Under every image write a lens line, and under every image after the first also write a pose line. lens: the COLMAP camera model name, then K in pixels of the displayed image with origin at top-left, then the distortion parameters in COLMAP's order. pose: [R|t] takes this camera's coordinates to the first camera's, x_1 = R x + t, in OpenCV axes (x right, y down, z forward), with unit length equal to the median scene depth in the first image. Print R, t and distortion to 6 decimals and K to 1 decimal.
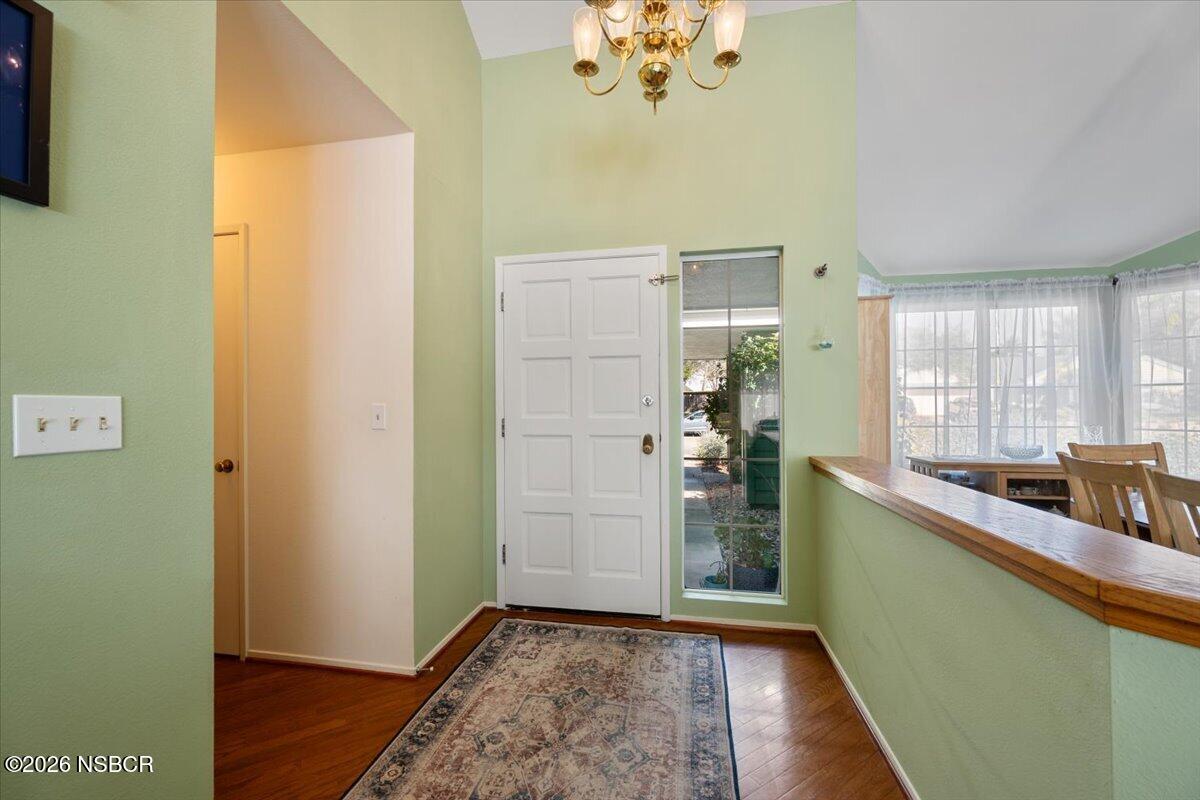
lens RADIAL K [[467.3, 0, 602.3], [0, 467.3, 401.8], [0, 0, 1]] dist [-0.000621, -0.000163]
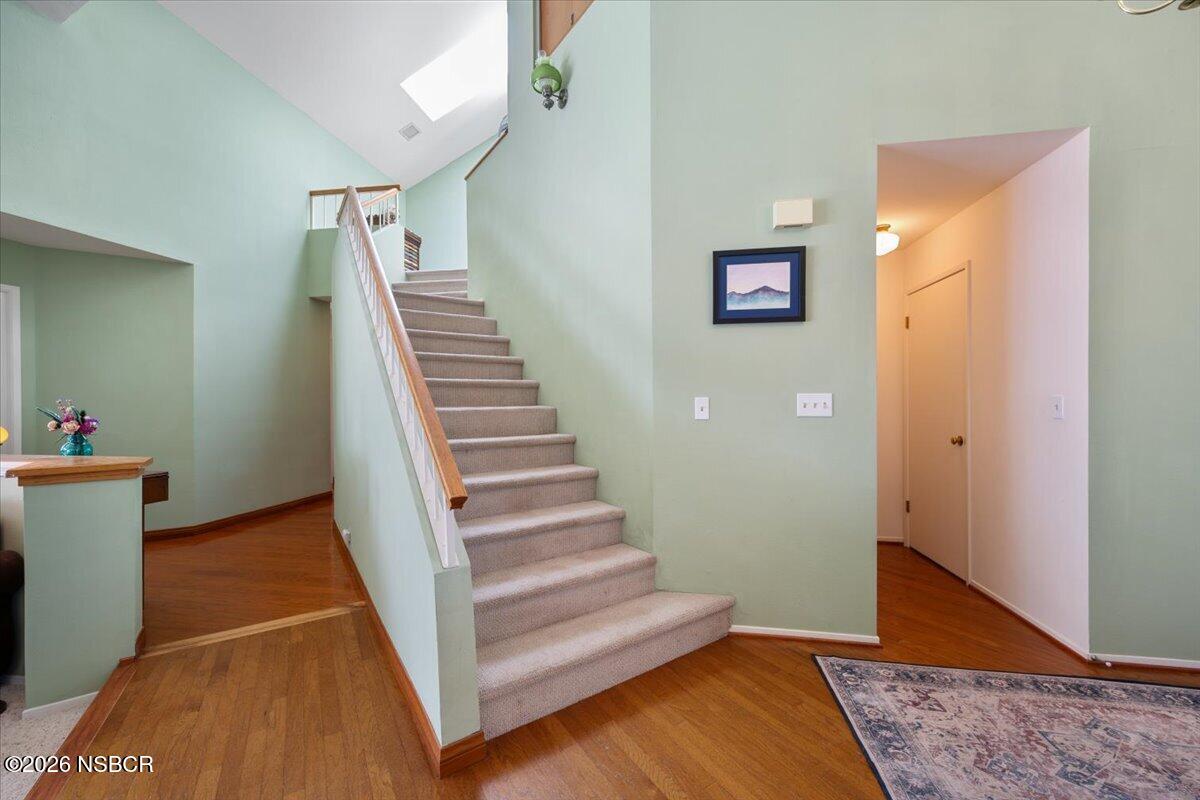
lens RADIAL K [[467.3, 0, 602.3], [0, 467.3, 401.8], [0, 0, 1]] dist [-0.000621, -0.000163]
pose [[0.015337, 0.009757, -0.999835, 0.674134], [0.012255, 0.999875, 0.009946, -0.004439], [0.999807, -0.012406, 0.015216, -0.083846]]
